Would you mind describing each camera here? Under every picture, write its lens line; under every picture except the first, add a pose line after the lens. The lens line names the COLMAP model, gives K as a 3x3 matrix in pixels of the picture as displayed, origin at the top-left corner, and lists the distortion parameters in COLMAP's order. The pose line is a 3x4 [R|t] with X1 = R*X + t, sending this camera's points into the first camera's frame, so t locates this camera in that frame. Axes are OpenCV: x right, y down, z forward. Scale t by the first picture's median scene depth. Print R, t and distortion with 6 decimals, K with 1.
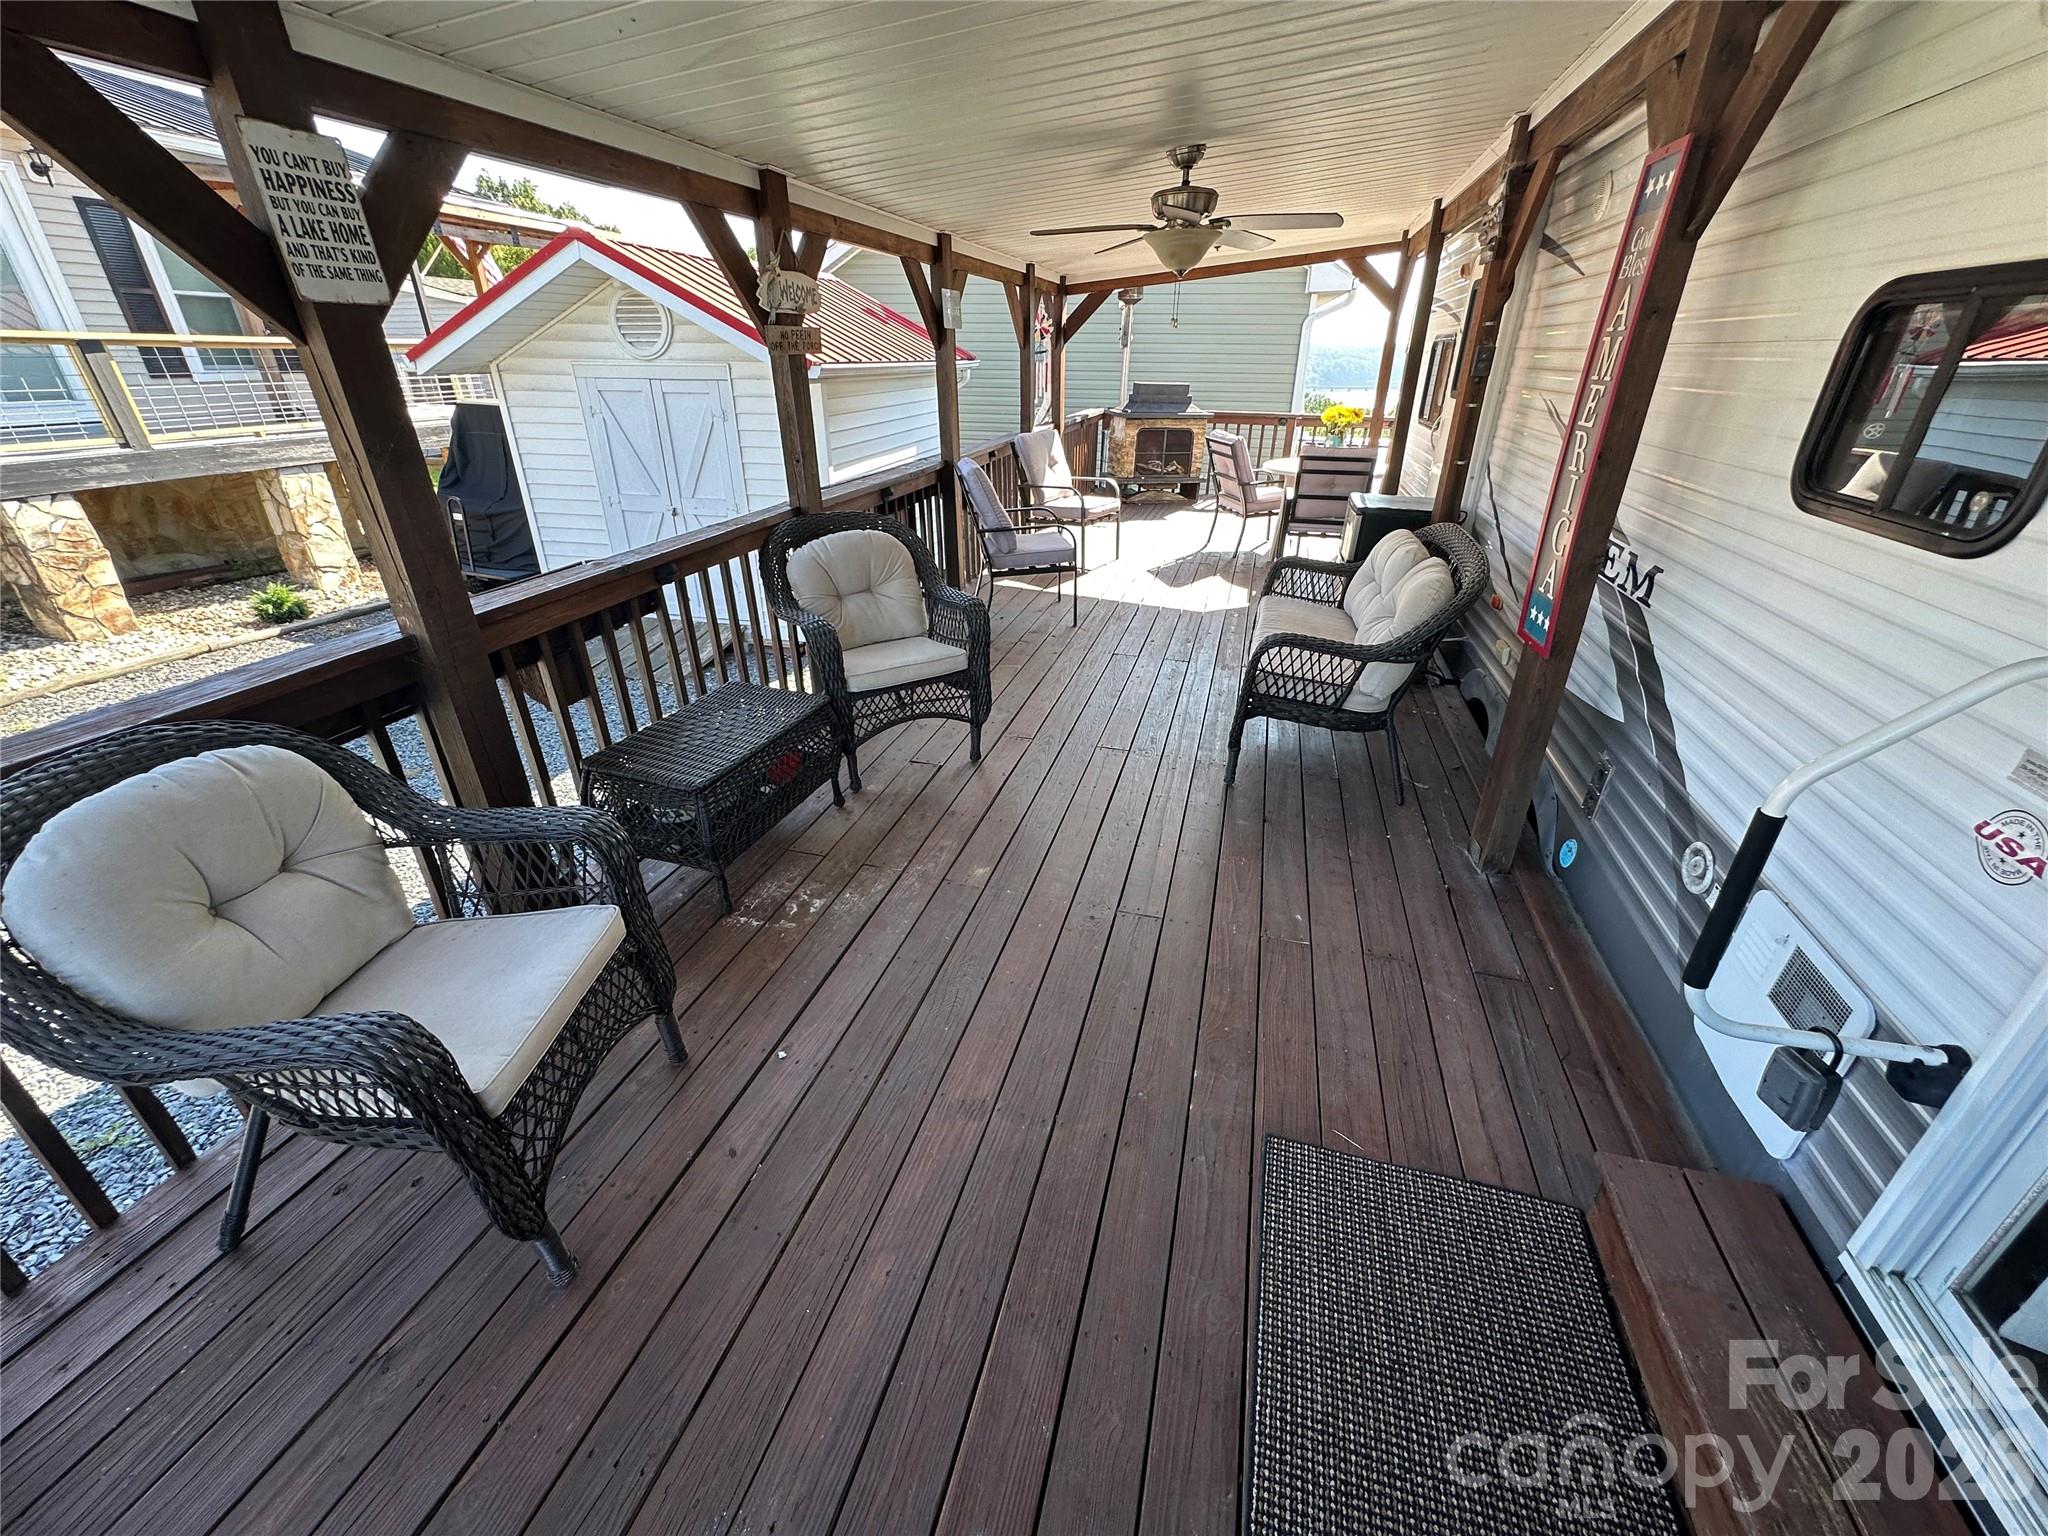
lens RADIAL K [[823.3, 0, 1027.0], [0, 823.3, 764.3], [0, 0, 1]] dist [-0.005668, 0.000562]
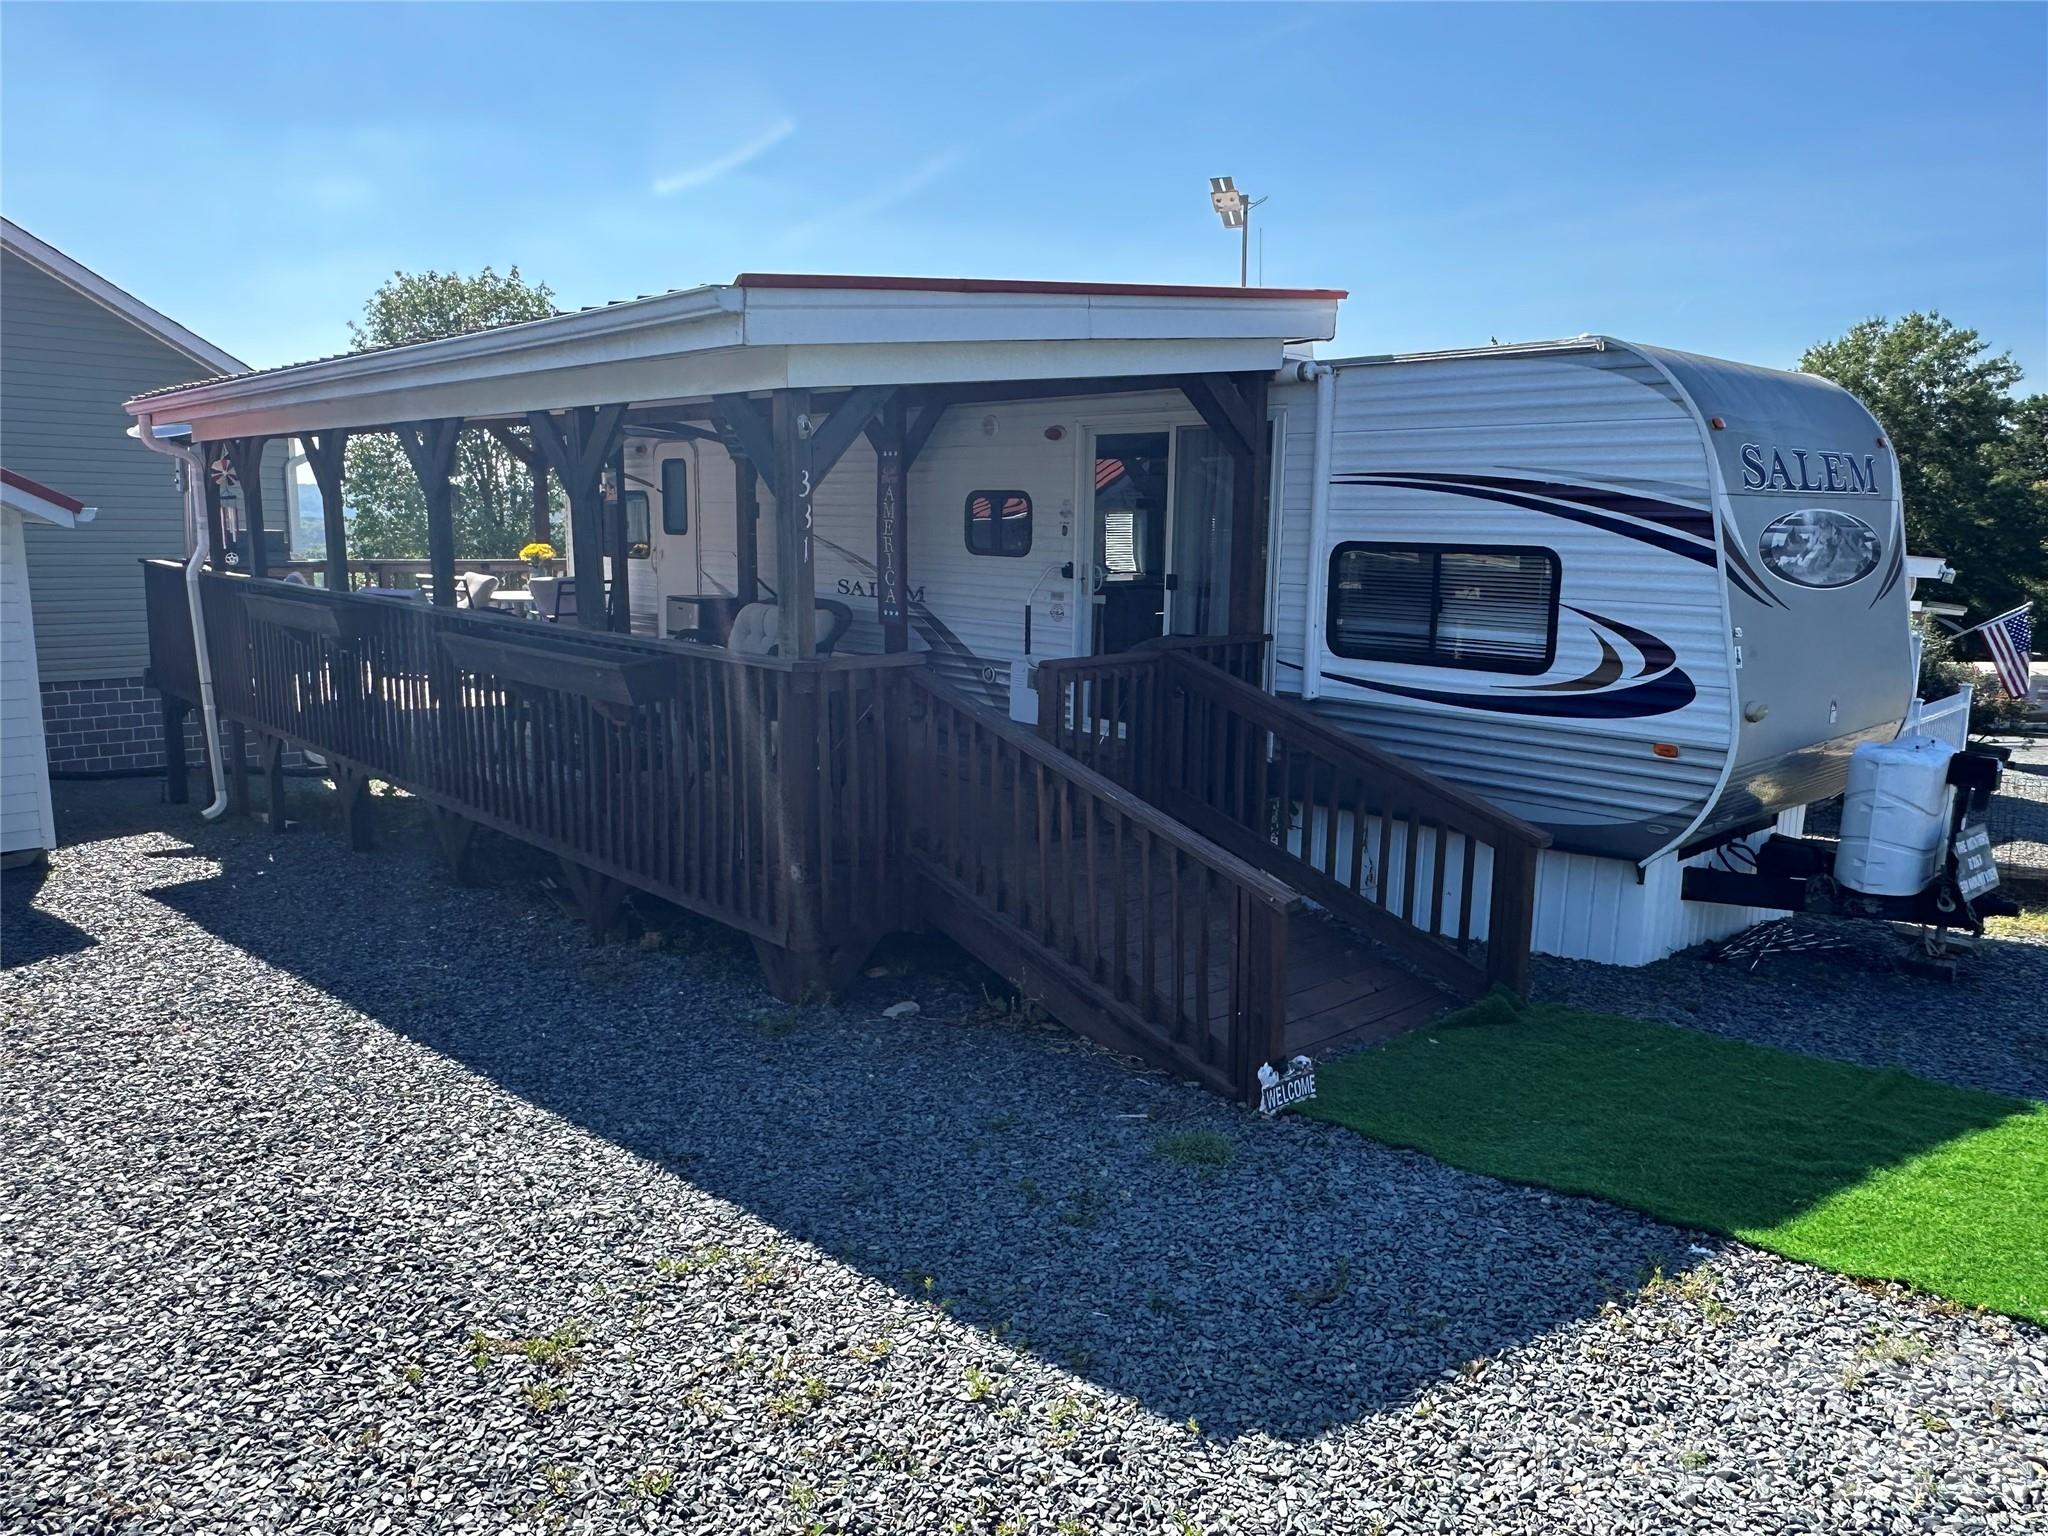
lens RADIAL K [[1428.5, 0, 1018.2], [0, 1428.5, 769.6], [0, 0, 1]] dist [-0.008216, 0.000826]
pose [[0.521854, -0.142546, 0.841040, -1.382269], [0.366984, 0.927552, -0.070500, 0.338494], [-0.770059, 0.345439, 0.536359, -0.671772]]
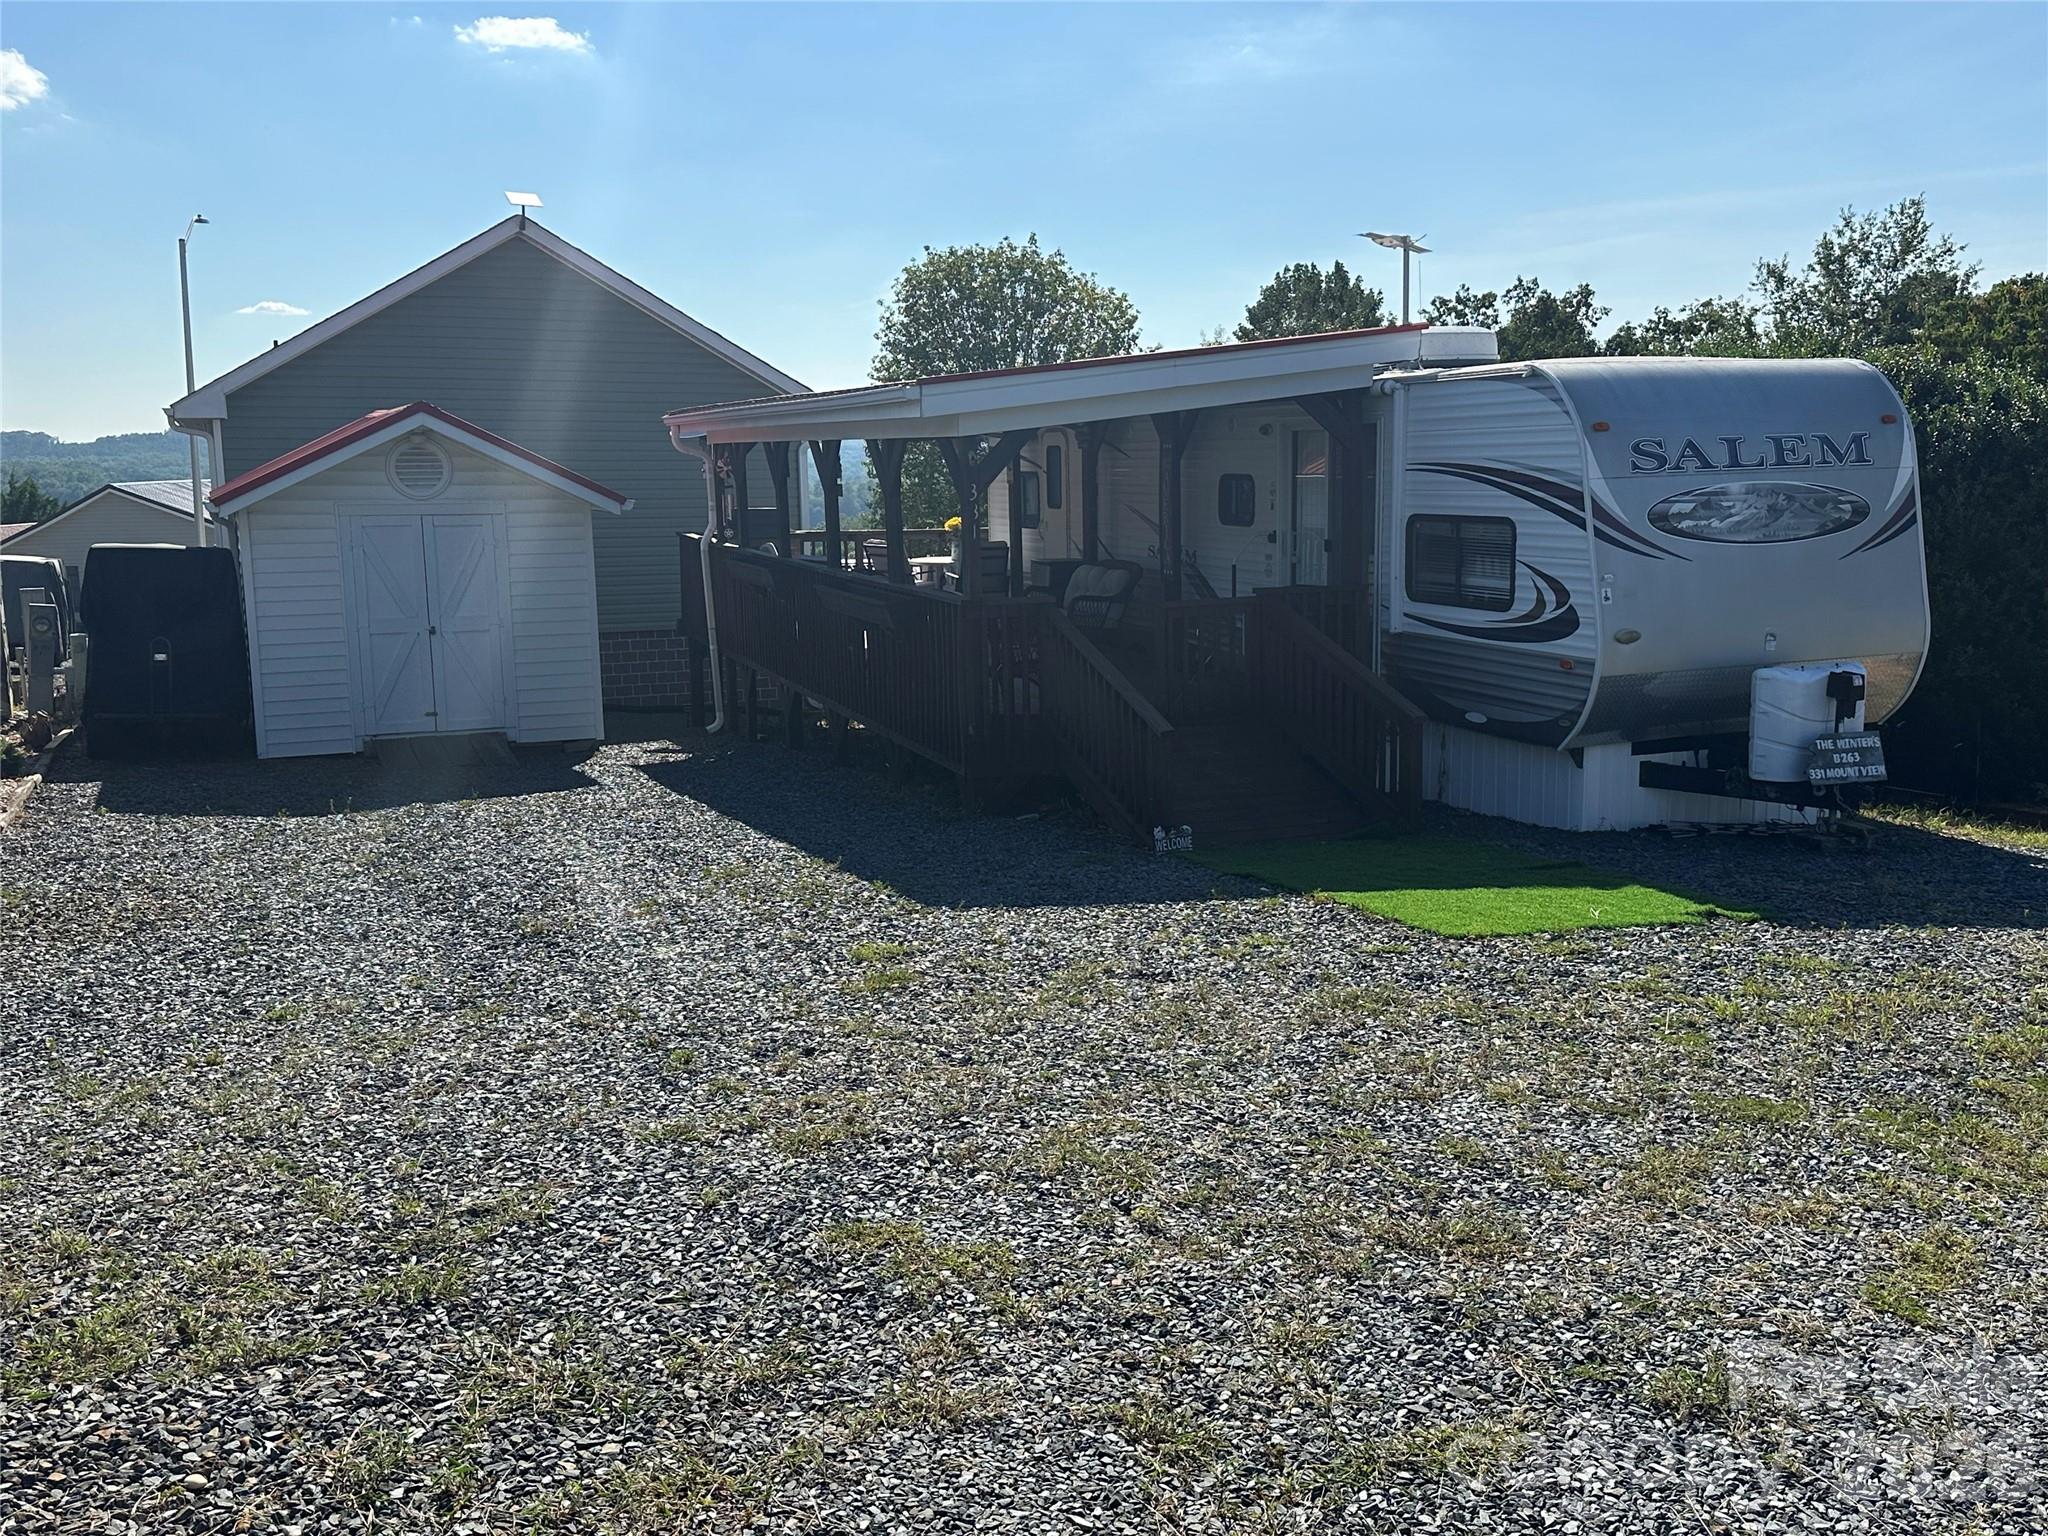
lens RADIAL K [[1843.1, 0, 1024.0], [0, 1843.1, 768.0], [0, 0, 1]] dist [0.085830, -0.010550]
pose [[0.810581, -0.110062, 0.575191, -1.905674], [0.274467, 0.939028, -0.207108, 0.887362], [-0.517326, 0.325749, 0.791367, -1.936910]]
